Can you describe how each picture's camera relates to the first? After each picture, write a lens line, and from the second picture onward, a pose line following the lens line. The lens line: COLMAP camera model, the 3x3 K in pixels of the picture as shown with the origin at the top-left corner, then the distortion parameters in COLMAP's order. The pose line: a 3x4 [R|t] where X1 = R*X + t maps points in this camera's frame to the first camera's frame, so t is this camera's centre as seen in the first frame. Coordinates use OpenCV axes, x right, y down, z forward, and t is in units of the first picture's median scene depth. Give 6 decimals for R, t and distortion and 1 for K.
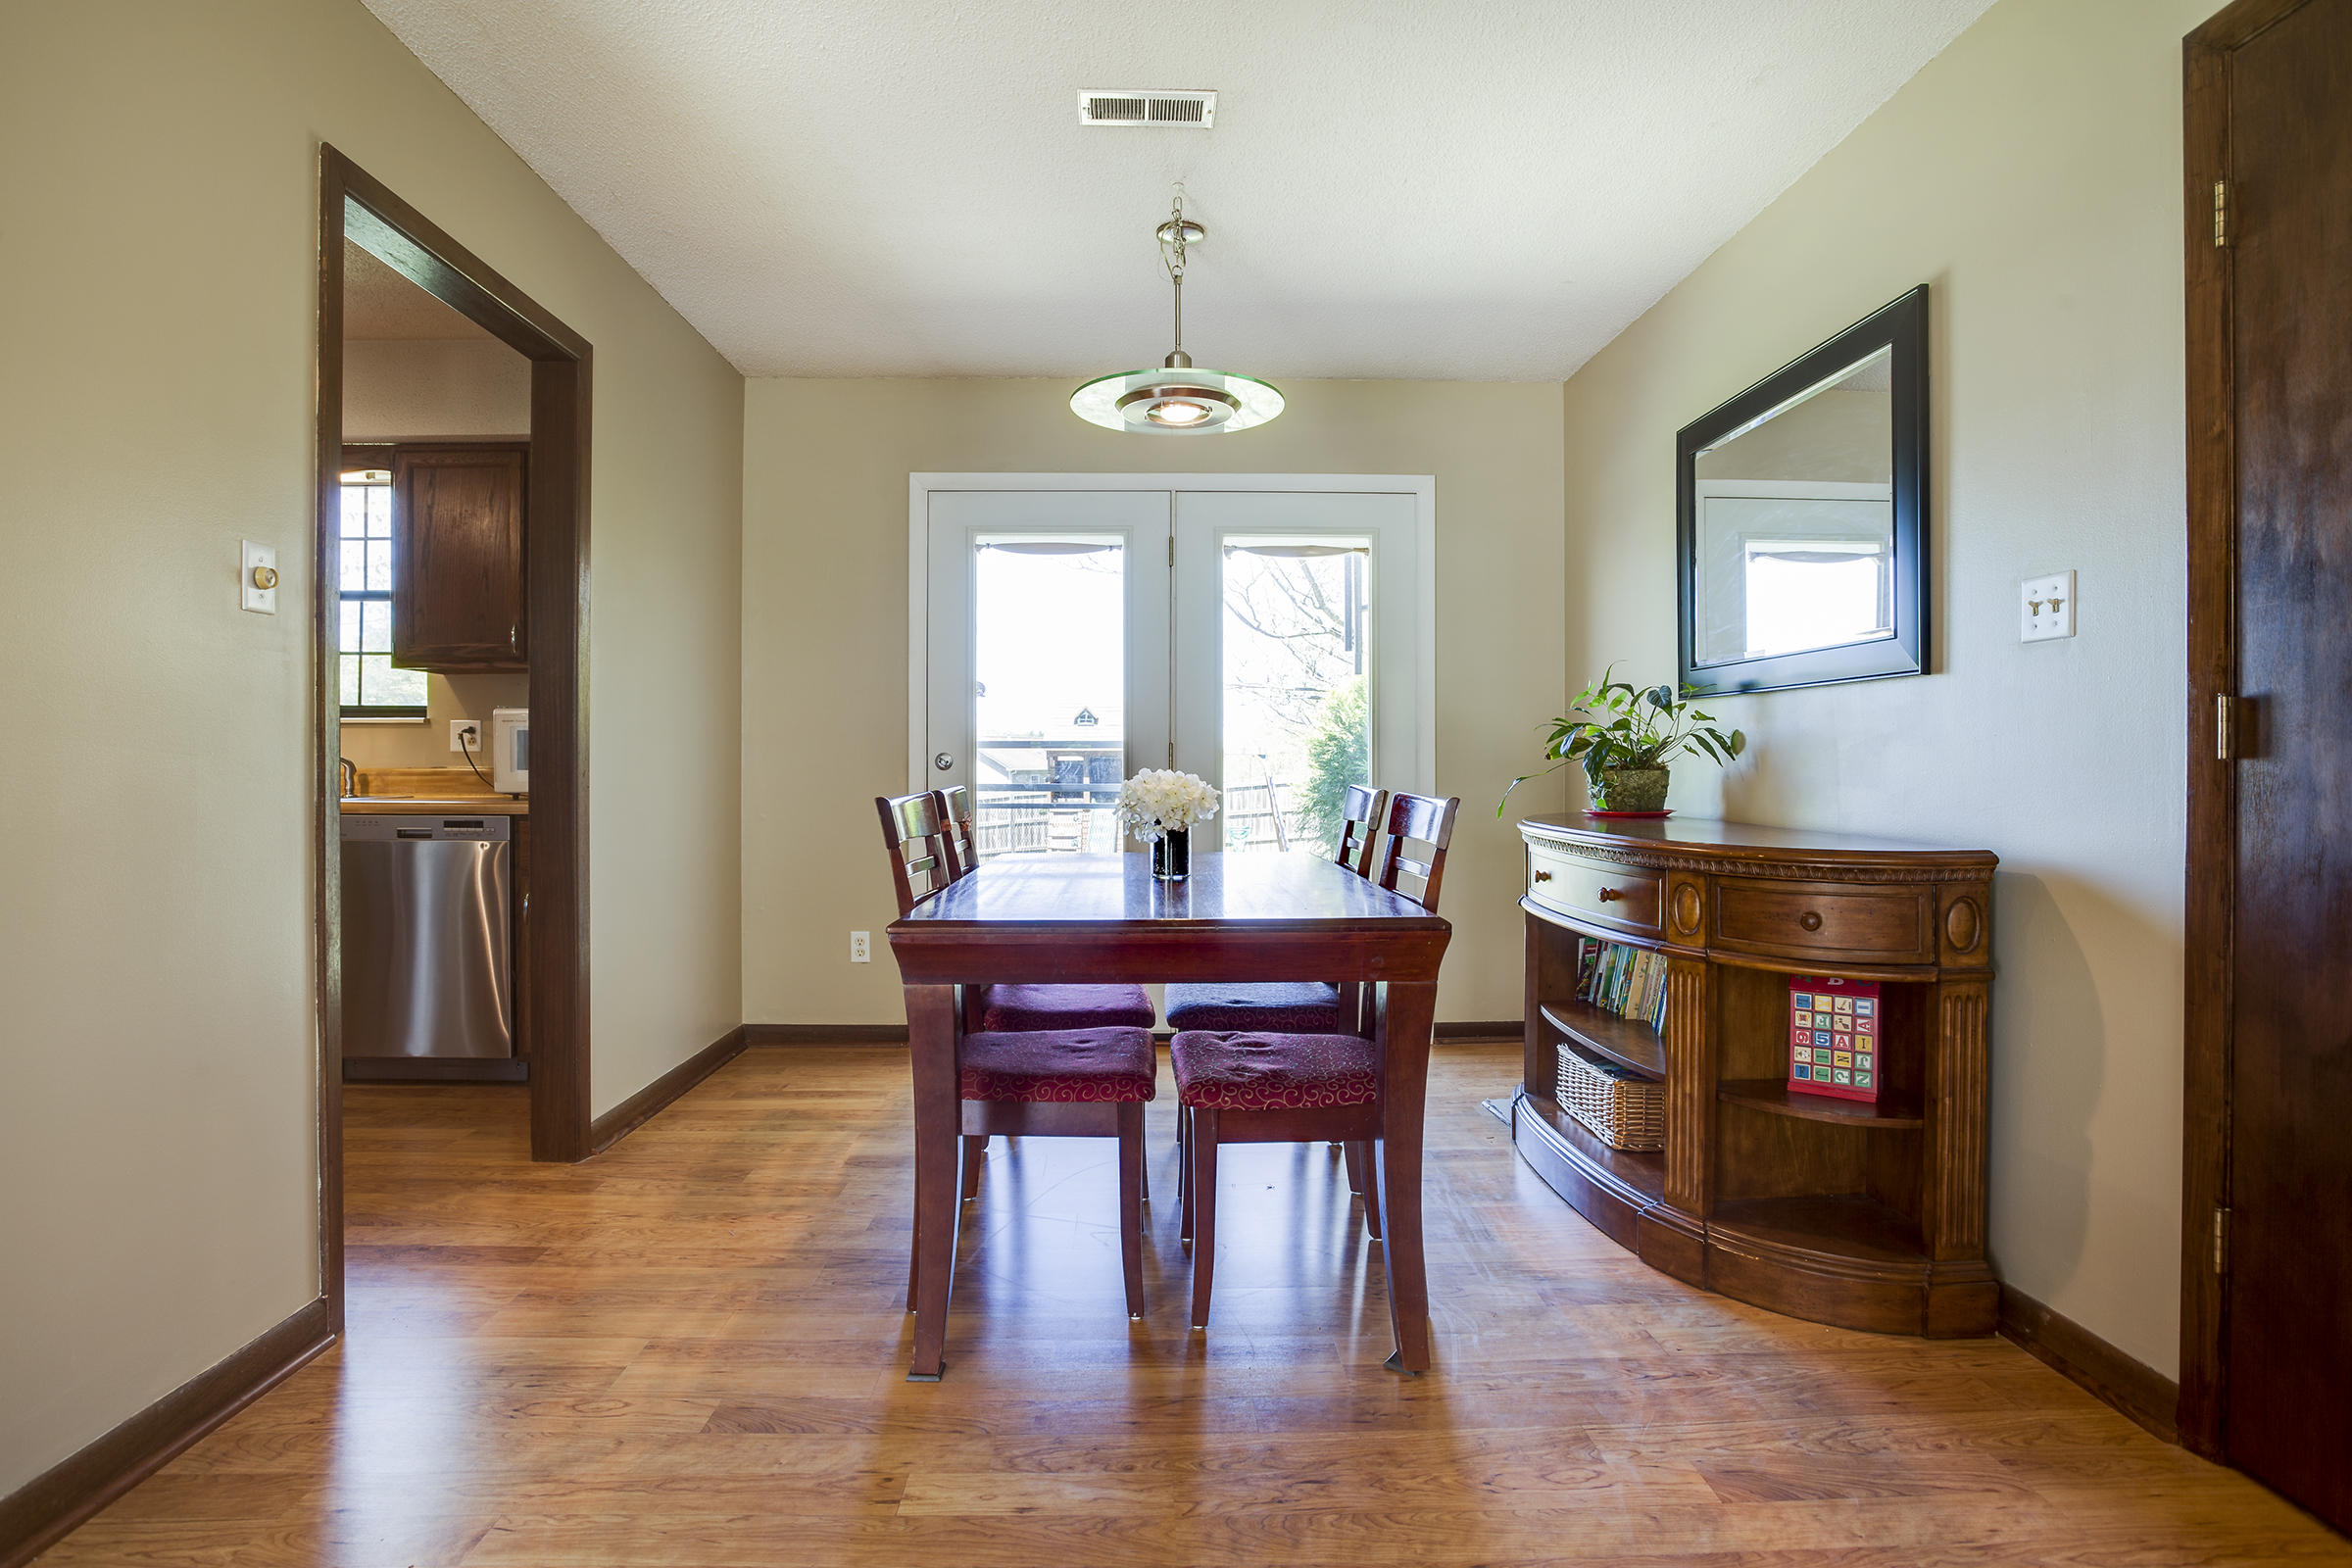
lens RADIAL K [[1192.8, 0, 1166.7], [0, 1192.8, 769.1], [0, 0, 1]] dist [-0.063772, 0.034284]
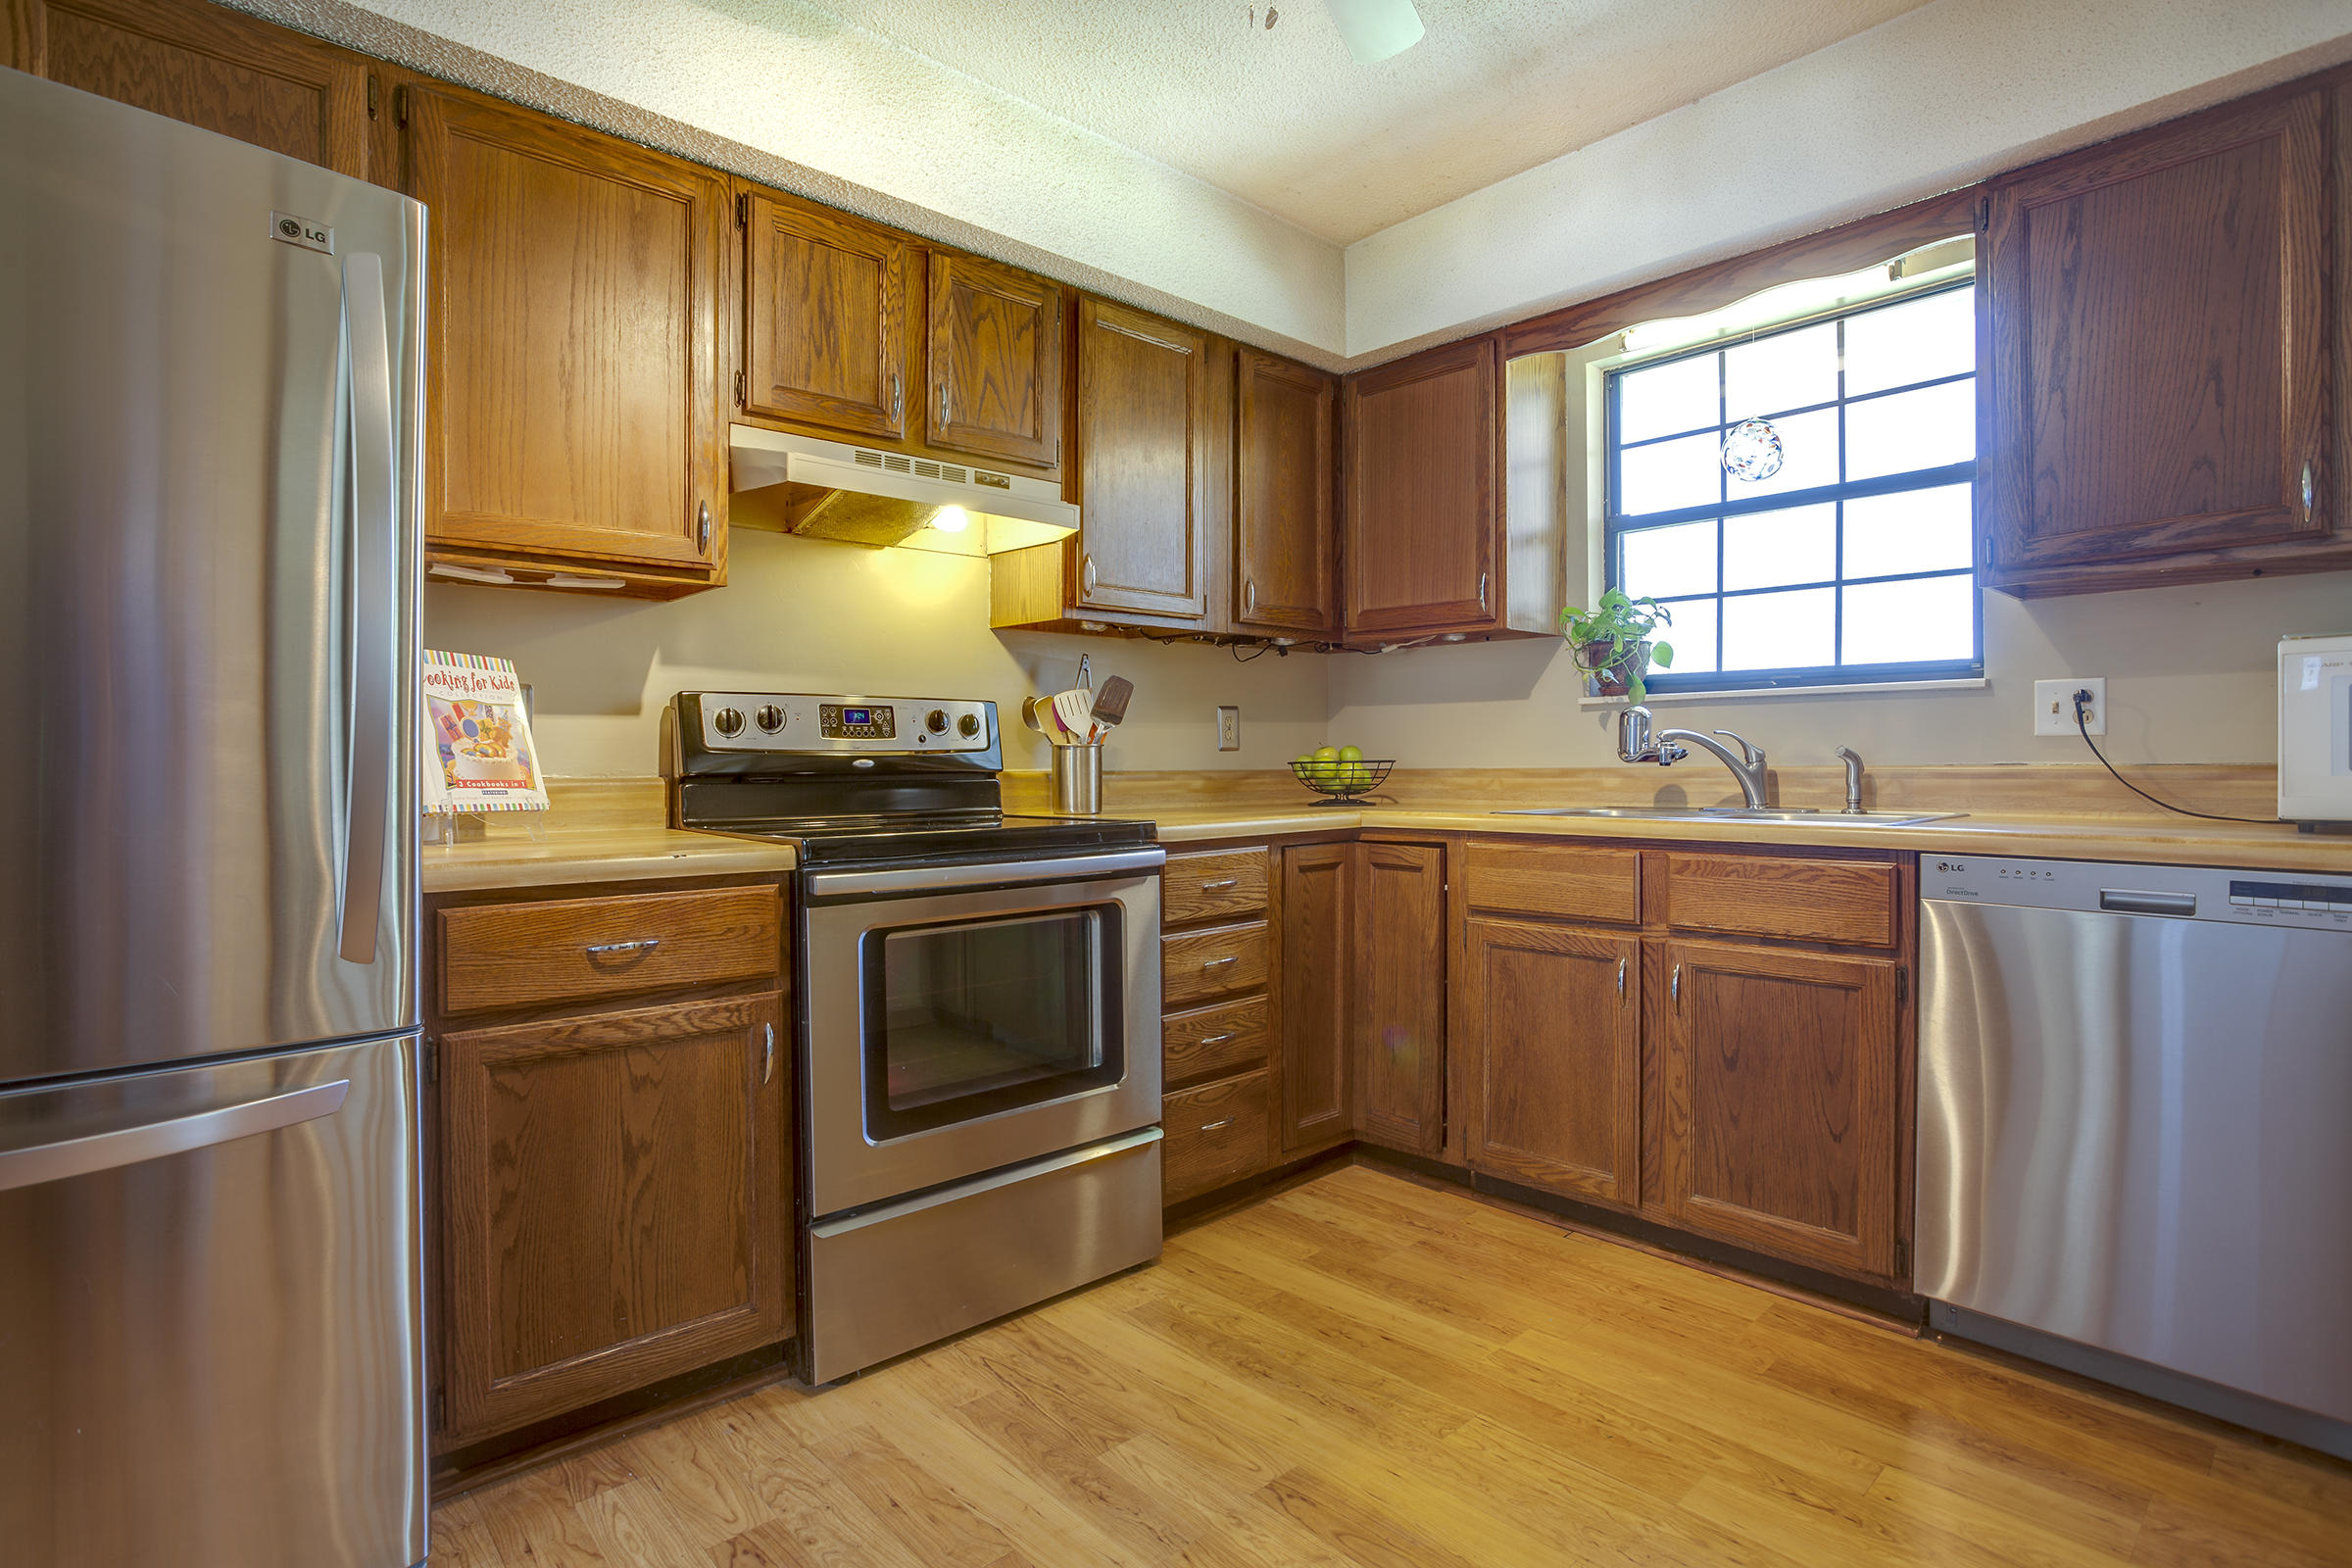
lens RADIAL K [[1149.1, 0, 1161.3], [0, 1149.1, 772.7], [0, 0, 1]] dist [-0.070776, 0.030000]
pose [[0.653835, 0.005810, -0.756615, -0.495255], [0.001551, 0.999958, 0.009019, -0.003031], [0.756636, -0.007071, 0.653798, 0.342219]]
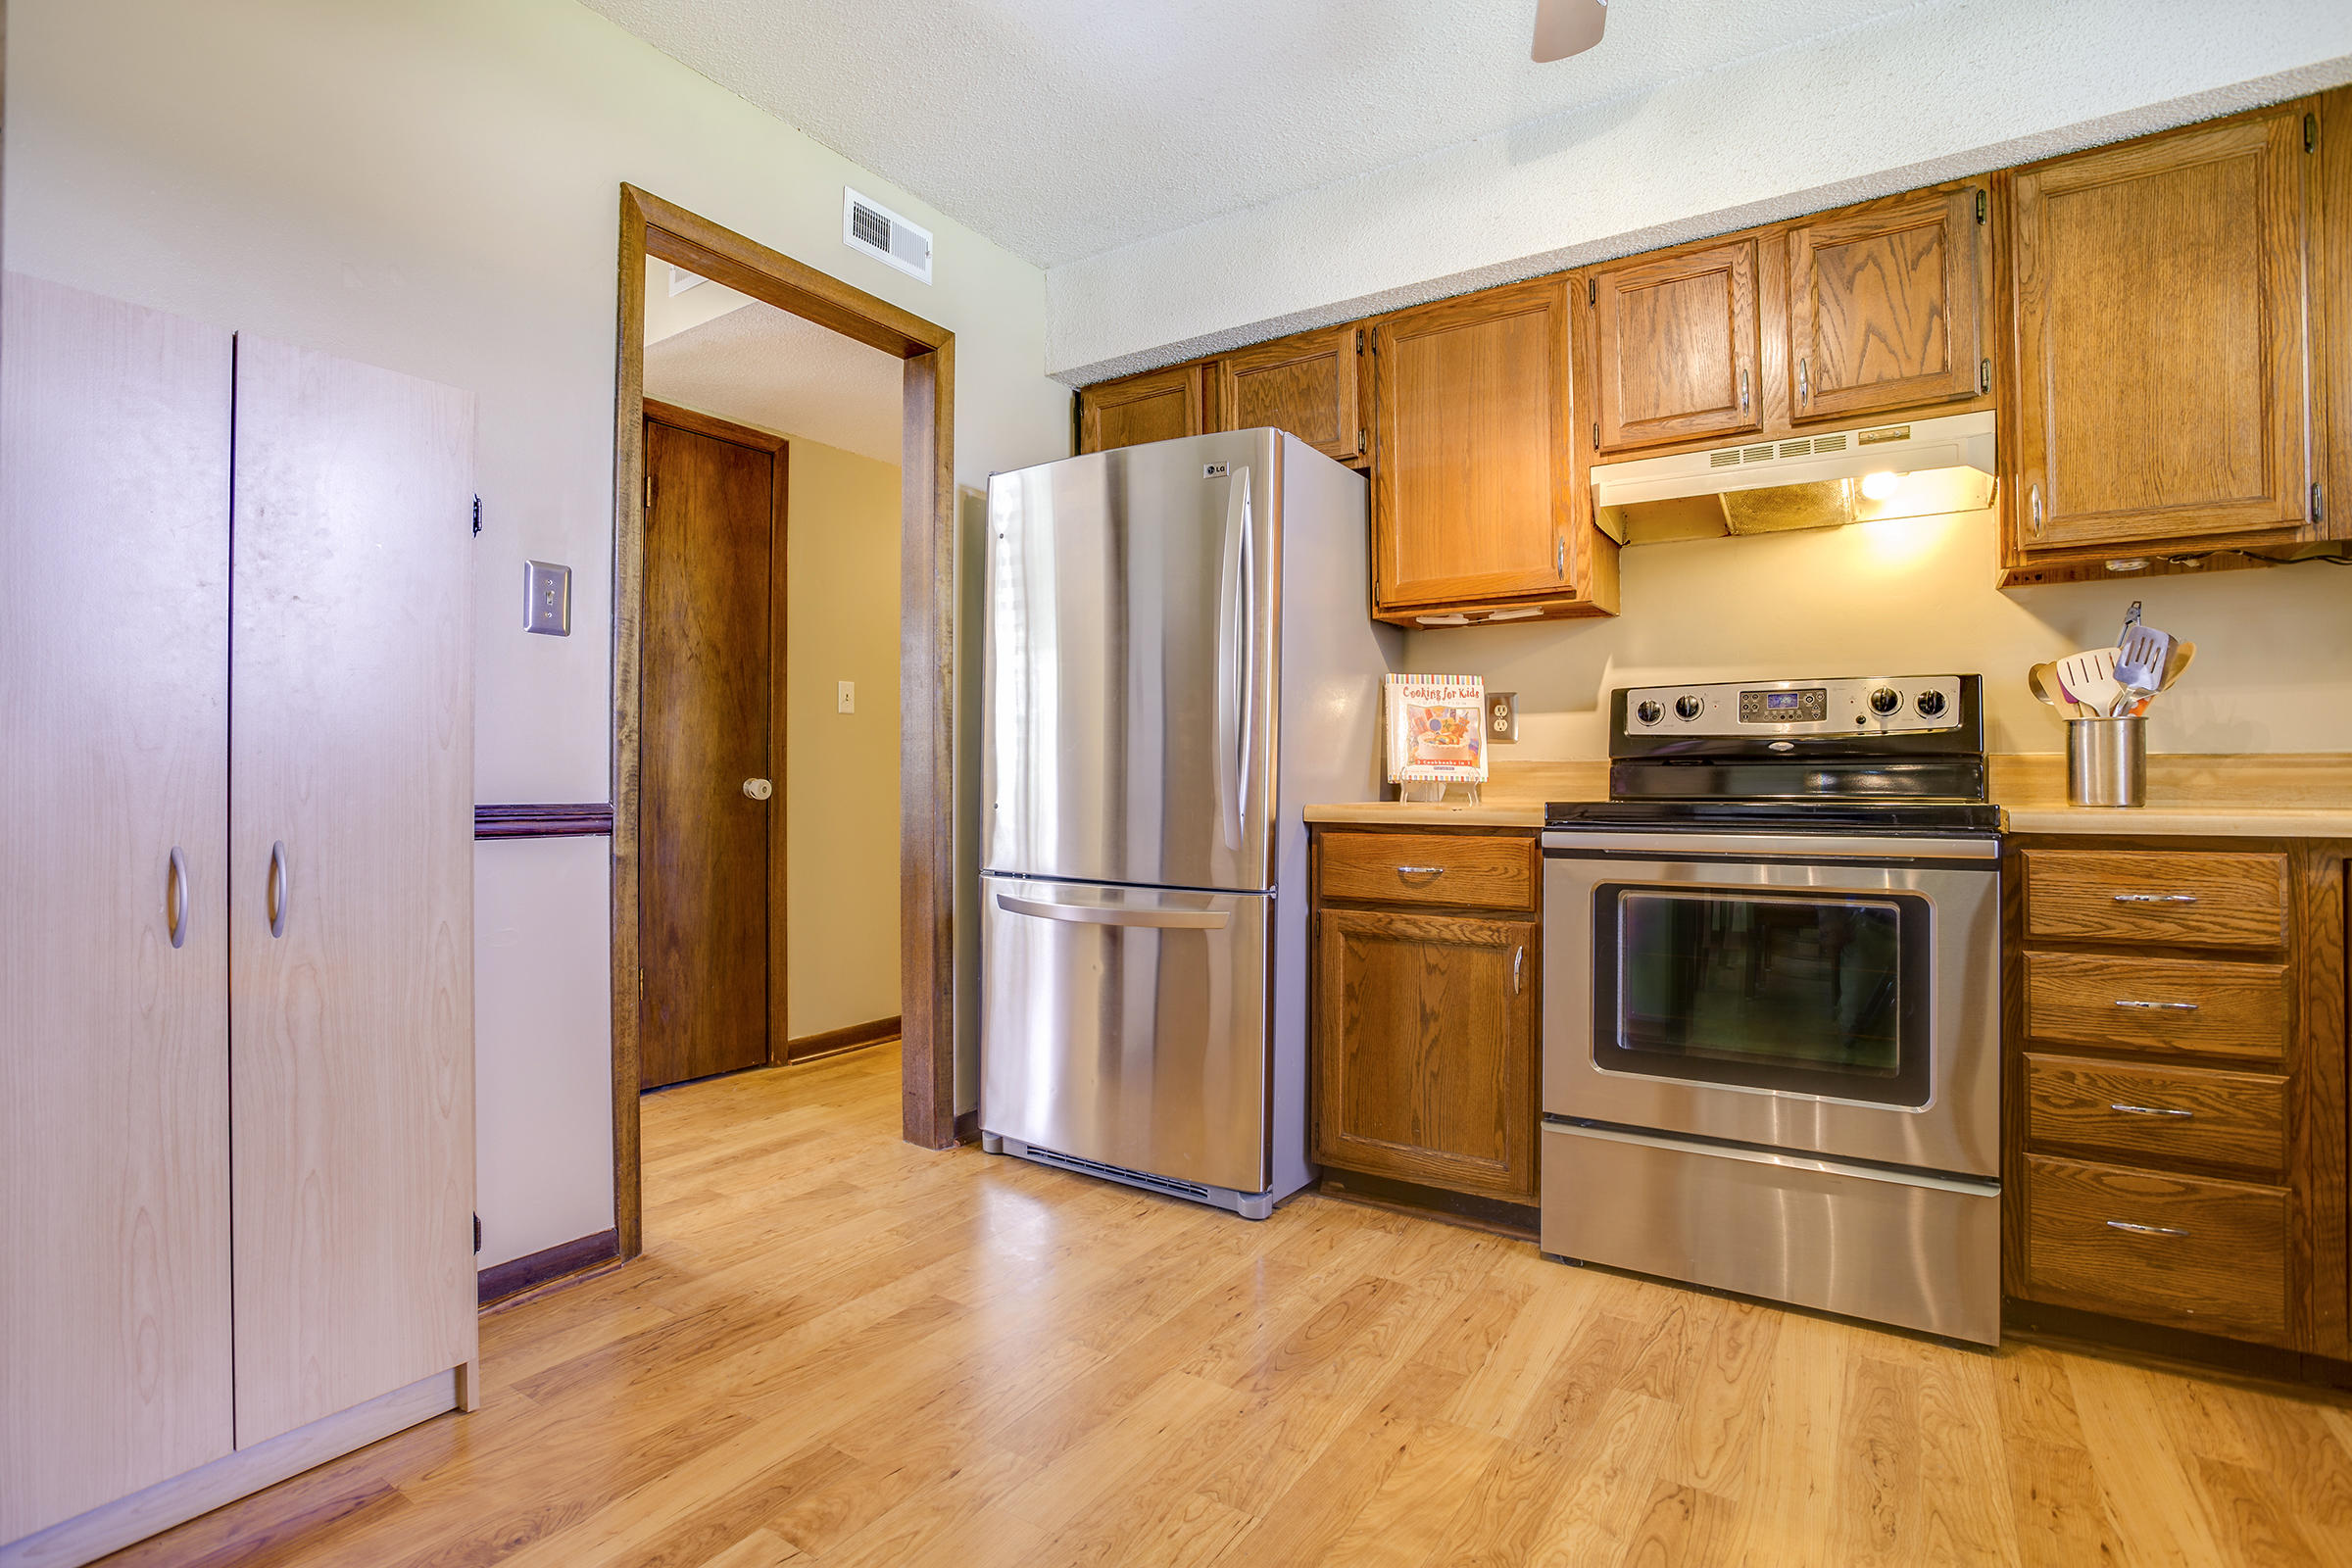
lens RADIAL K [[1149.1, 0, 1161.3], [0, 1149.1, 772.7], [0, 0, 1]] dist [-0.070776, 0.030000]
pose [[-0.574568, -0.008513, -0.818413, -0.365988], [-0.003102, 0.999961, -0.008224, 0.017374], [0.818451, -0.002186, -0.574572, 0.690621]]
